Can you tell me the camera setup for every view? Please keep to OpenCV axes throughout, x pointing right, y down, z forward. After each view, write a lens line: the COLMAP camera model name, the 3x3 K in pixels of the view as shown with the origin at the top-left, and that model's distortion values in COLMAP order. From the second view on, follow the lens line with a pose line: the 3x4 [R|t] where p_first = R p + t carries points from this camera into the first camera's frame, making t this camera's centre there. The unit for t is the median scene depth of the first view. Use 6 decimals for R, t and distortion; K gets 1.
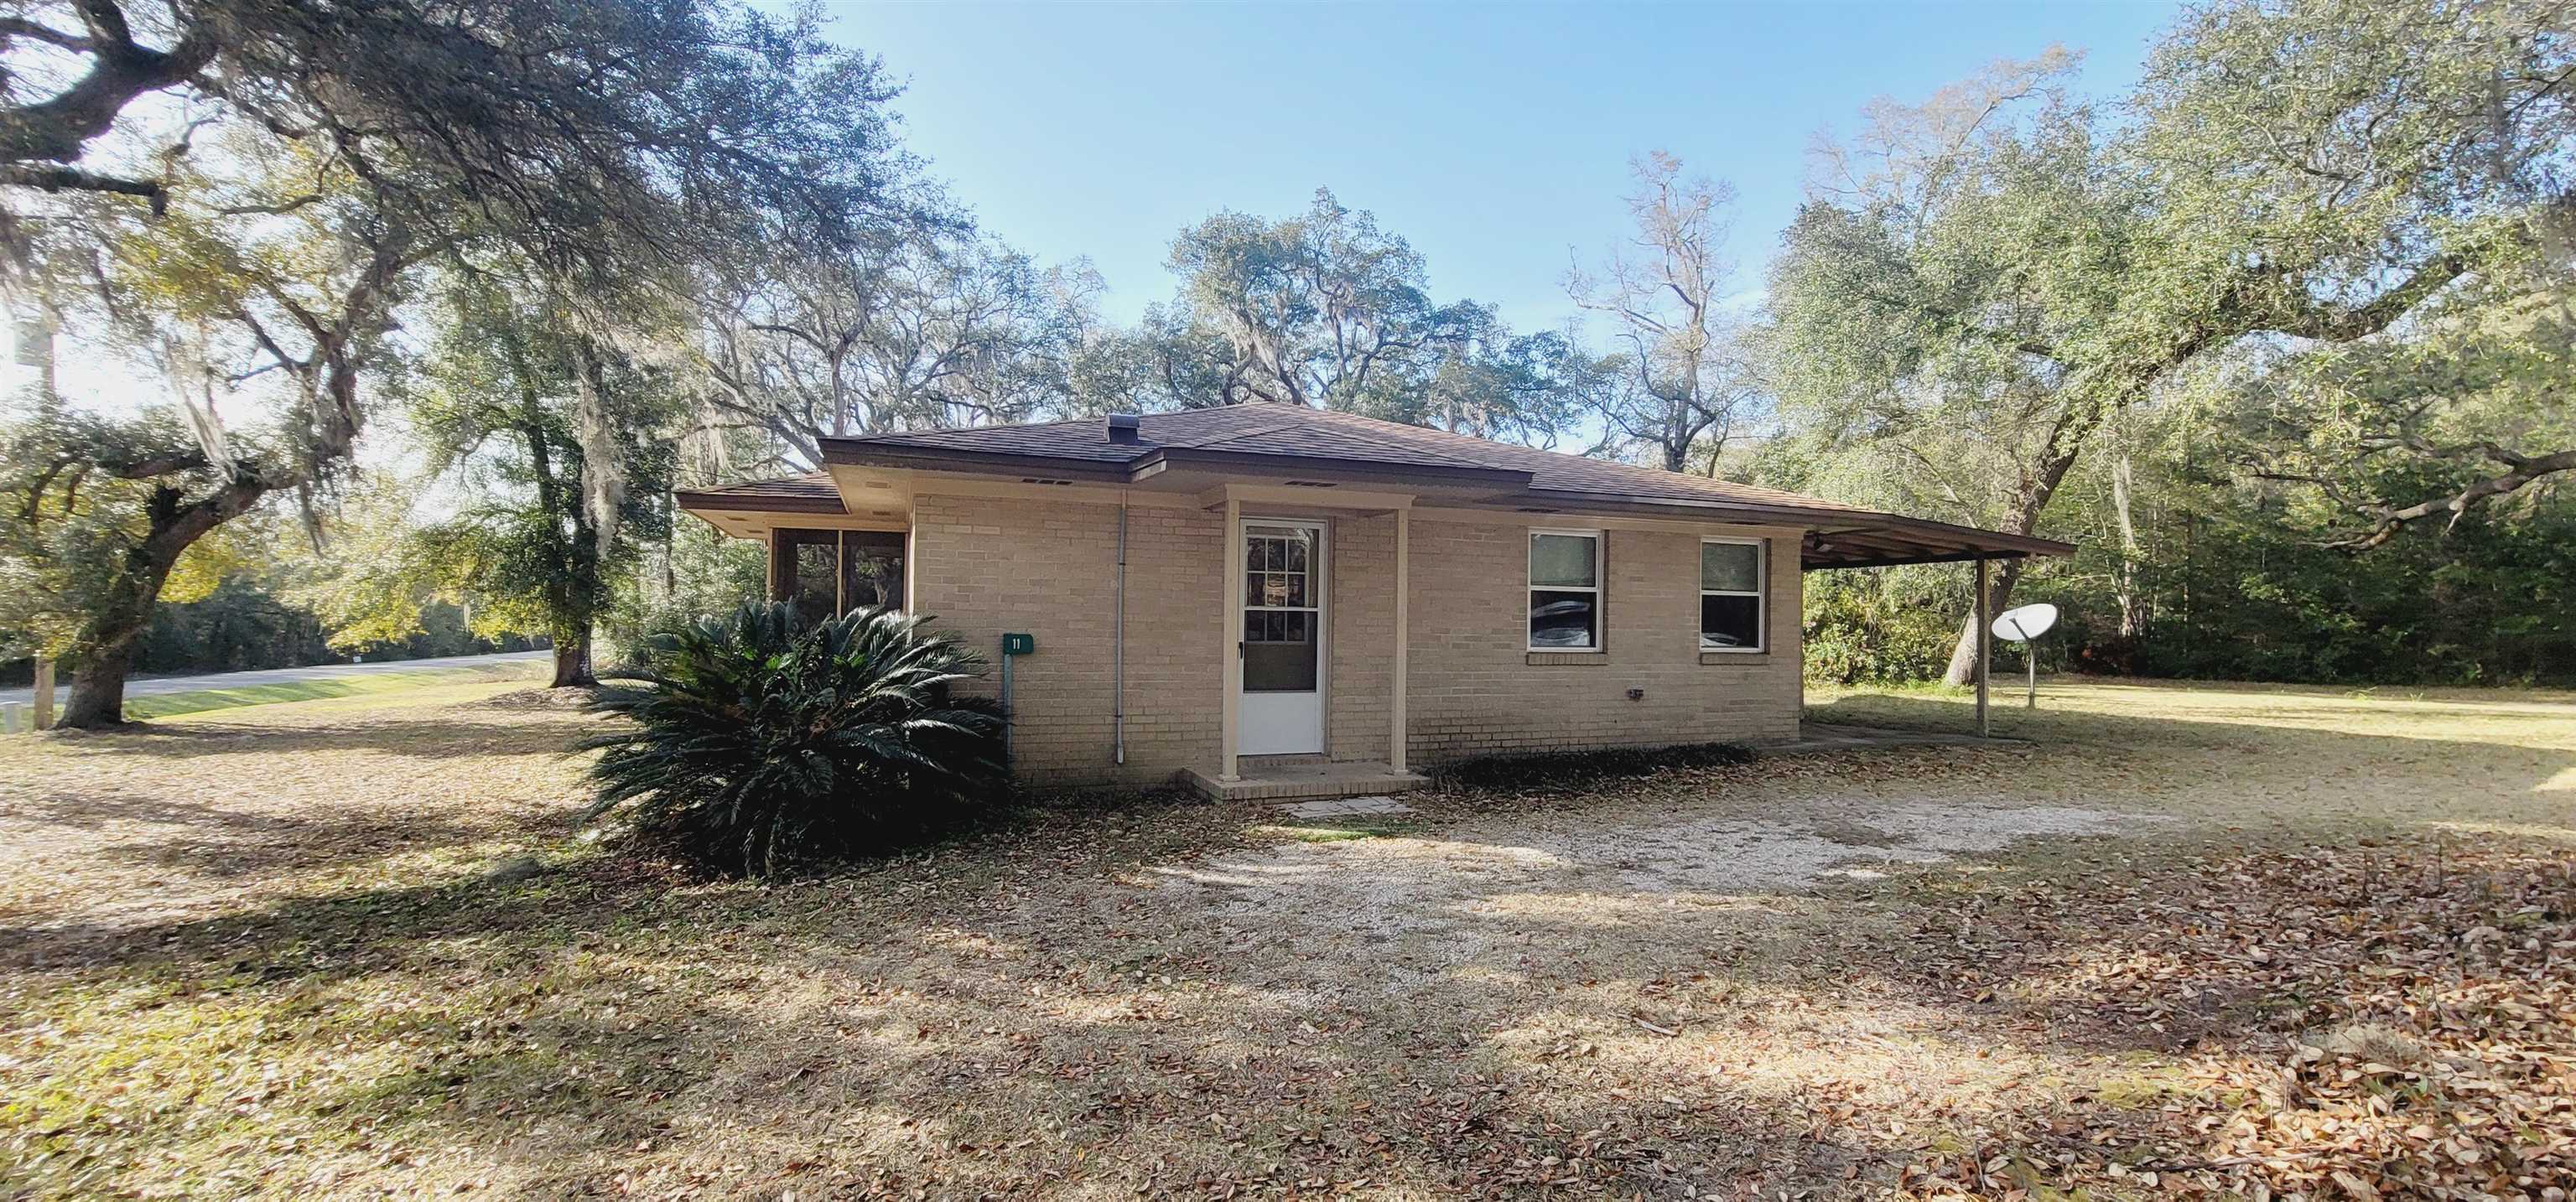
lens RADIAL K [[1065.8, 0, 1285.7], [0, 1065.8, 612.4], [0, 0, 1]] dist [-0.003129, -0.000172]
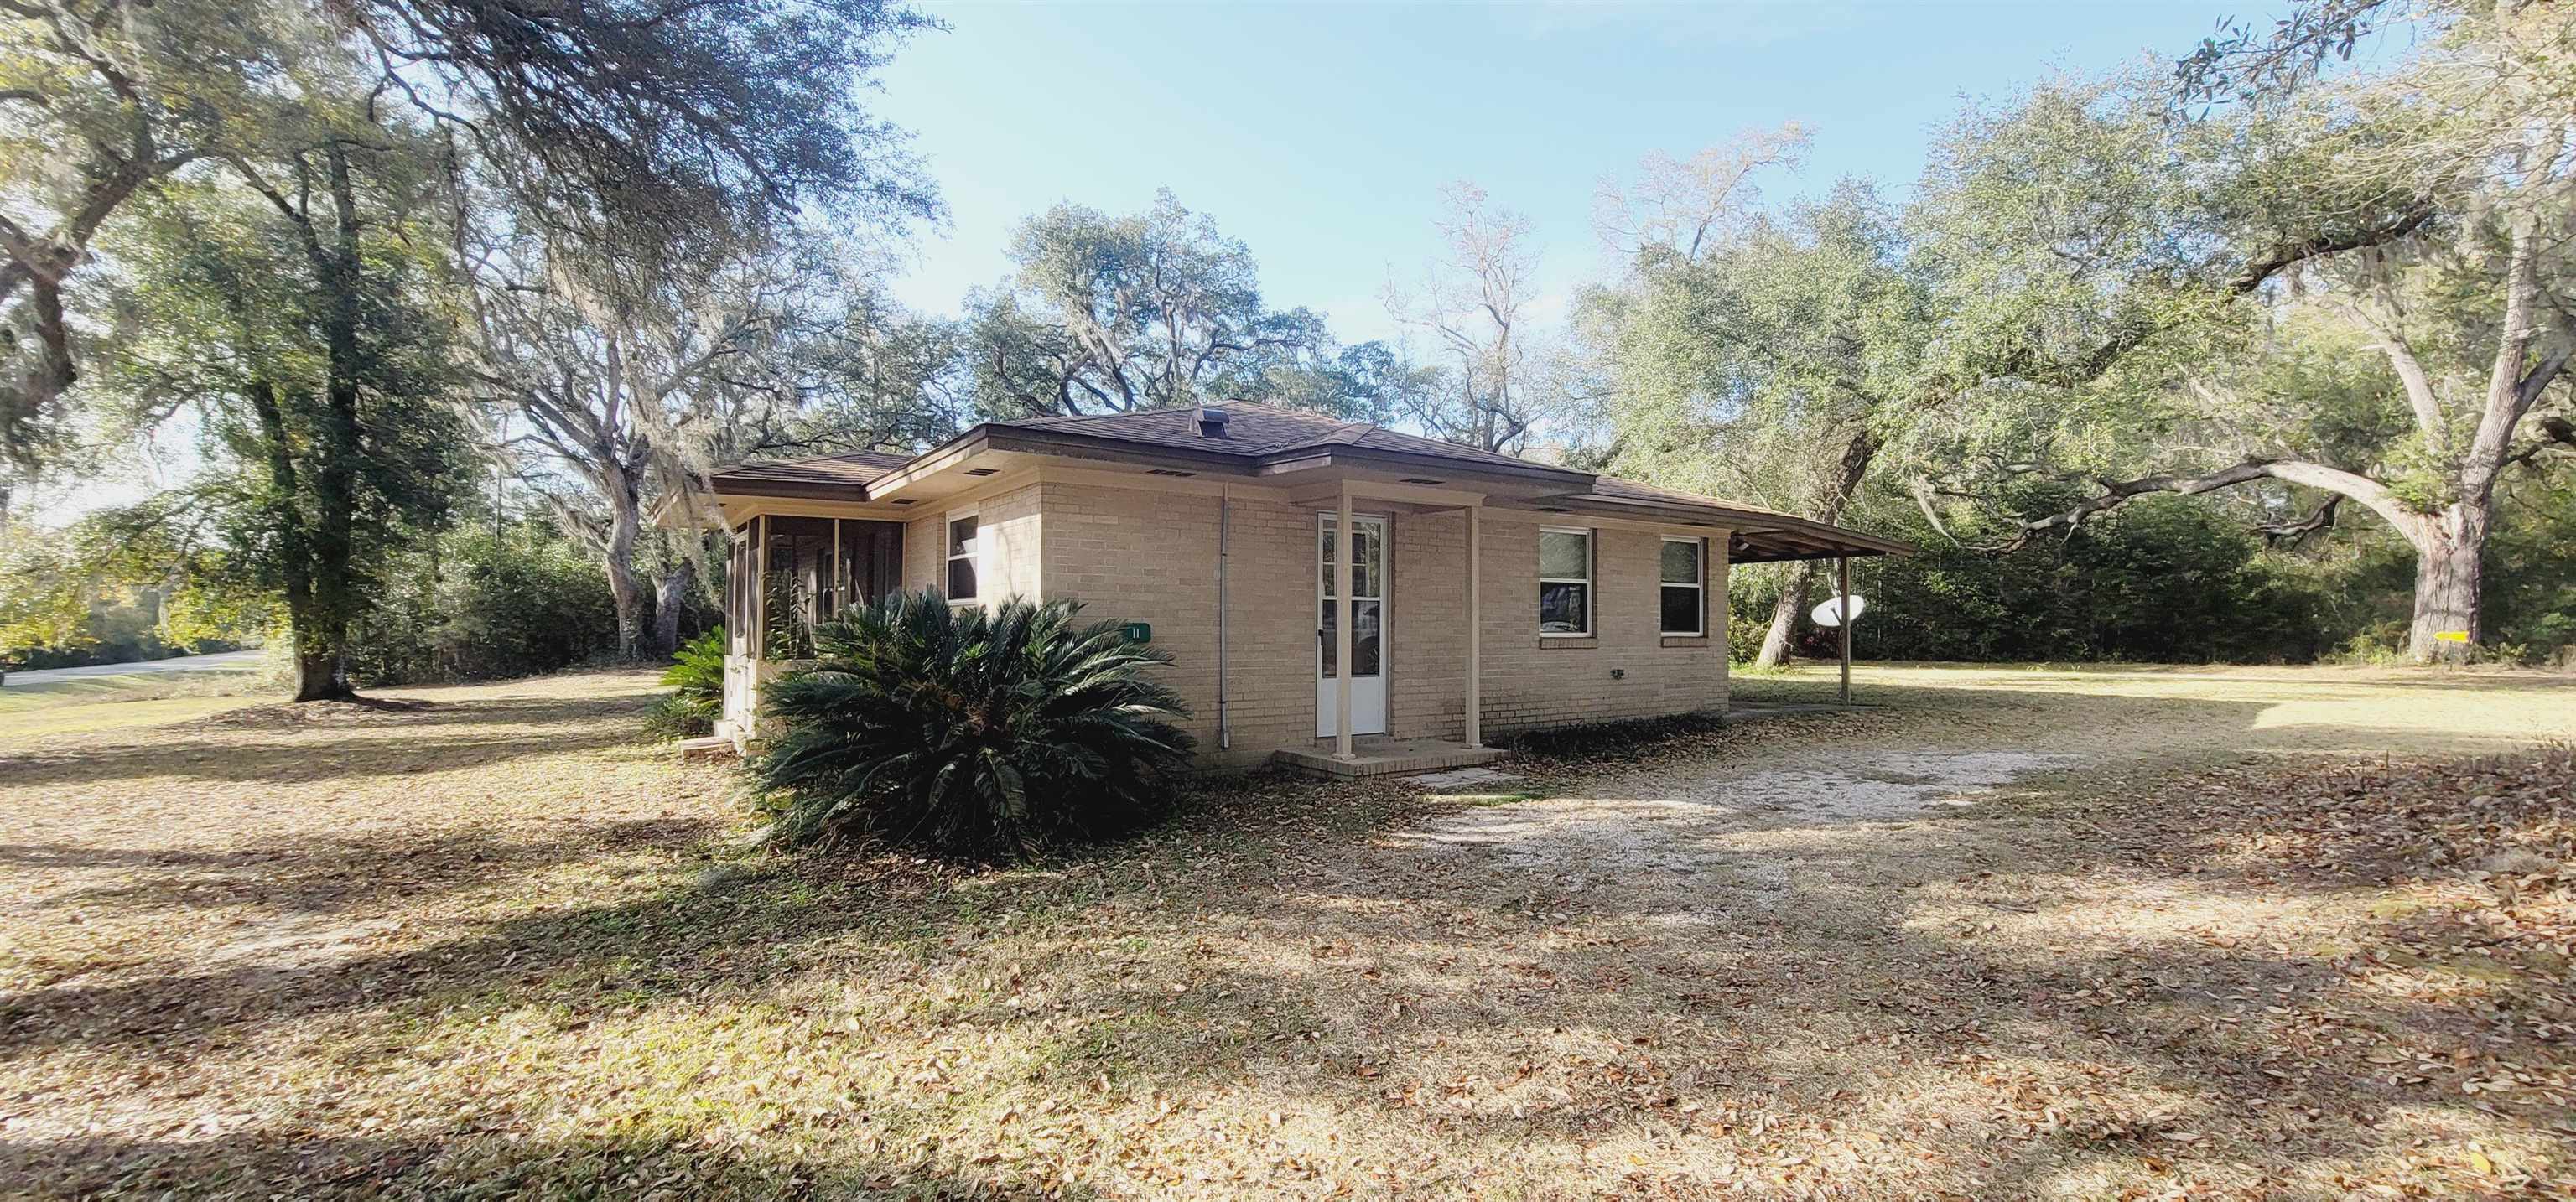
lens RADIAL K [[1065.9, 0, 1282.4], [0, 1065.9, 609.2], [0, 0, 1]] dist [0.000182, -0.000091]
pose [[0.970632, -0.005720, 0.240500, -0.181152], [0.006343, 0.999978, -0.001817, 0.004987], [-0.240485, 0.003289, 0.970647, -0.008498]]
